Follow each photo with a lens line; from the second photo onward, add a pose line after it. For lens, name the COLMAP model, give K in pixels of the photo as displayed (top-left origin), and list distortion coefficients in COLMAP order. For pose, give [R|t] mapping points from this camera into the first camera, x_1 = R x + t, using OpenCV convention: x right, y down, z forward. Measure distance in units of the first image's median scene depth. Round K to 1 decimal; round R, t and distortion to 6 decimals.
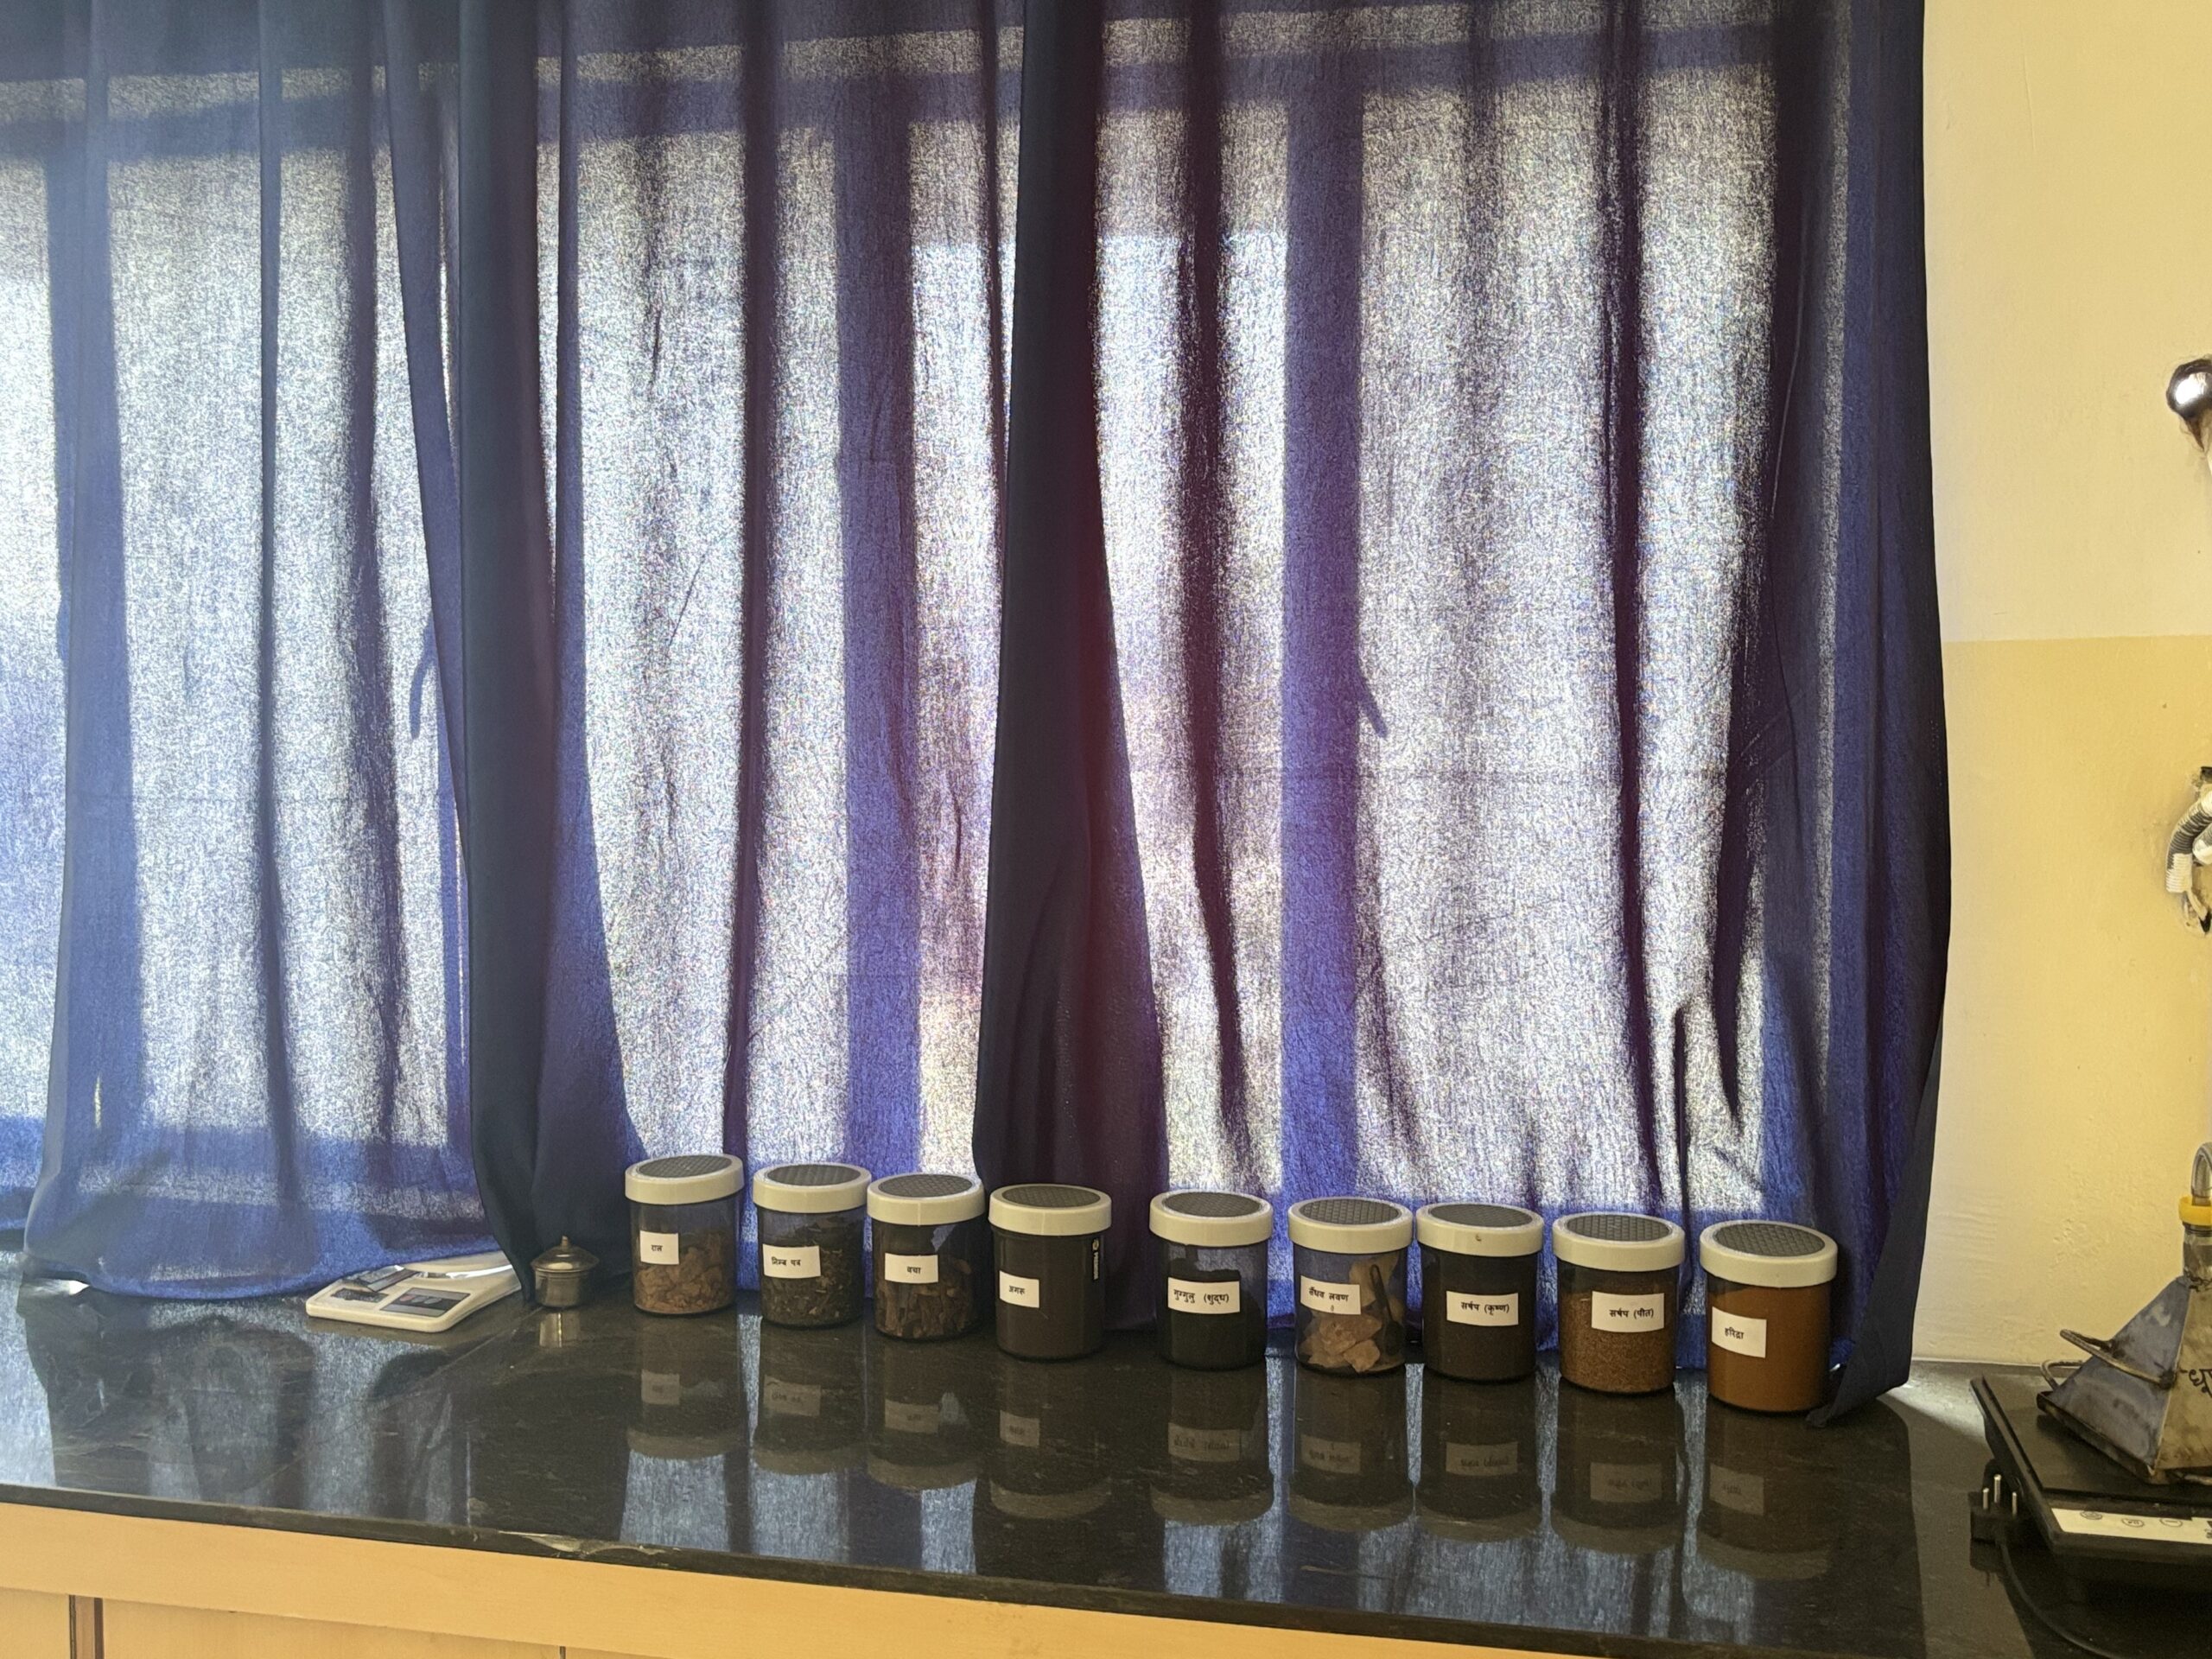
lens RADIAL K [[2143.8, 0, 1177.9], [0, 2143.8, 823.5], [0, 0, 1]] dist [0.075351, -0.380081]
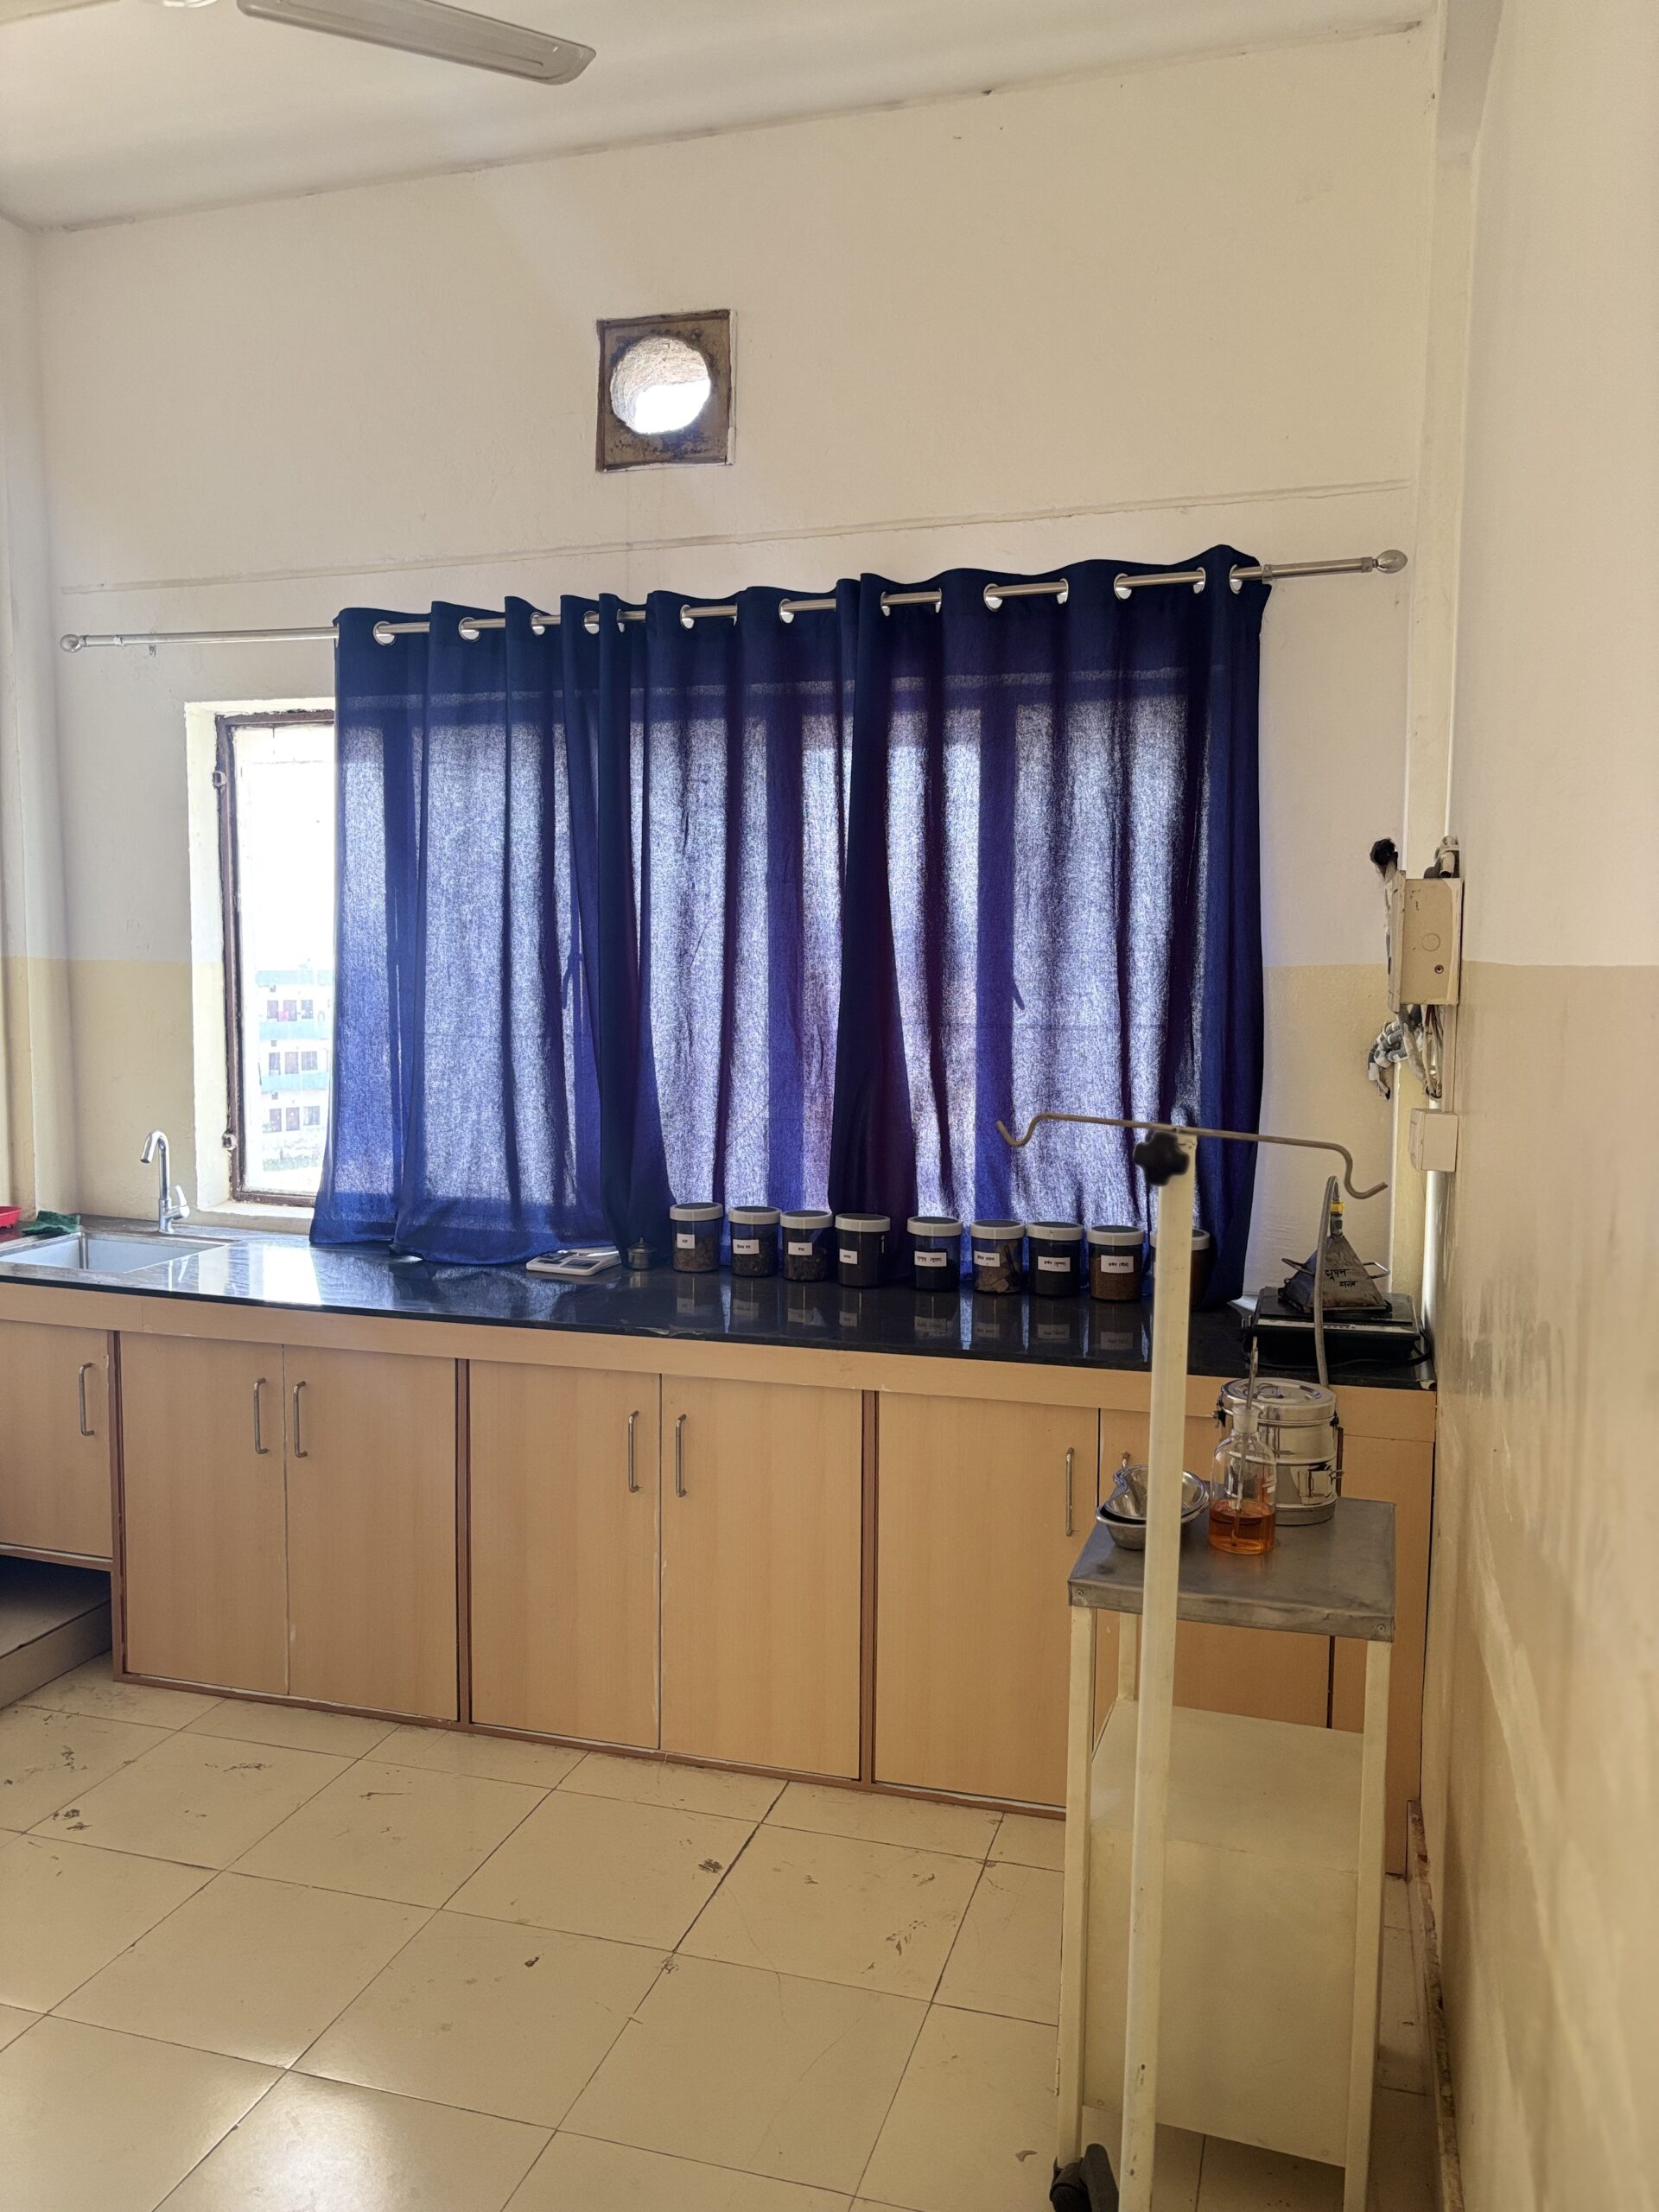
lens RADIAL K [[1662.3, 0, 848.1], [0, 1662.3, 1100.4], [0, 0, 1]] dist [0.063189, -0.059668]
pose [[0.996730, 0.008269, -0.080380, 0.059777], [-0.007304, 0.999898, 0.012294, 0.031629], [0.080474, -0.011667, 0.996688, -0.679393]]
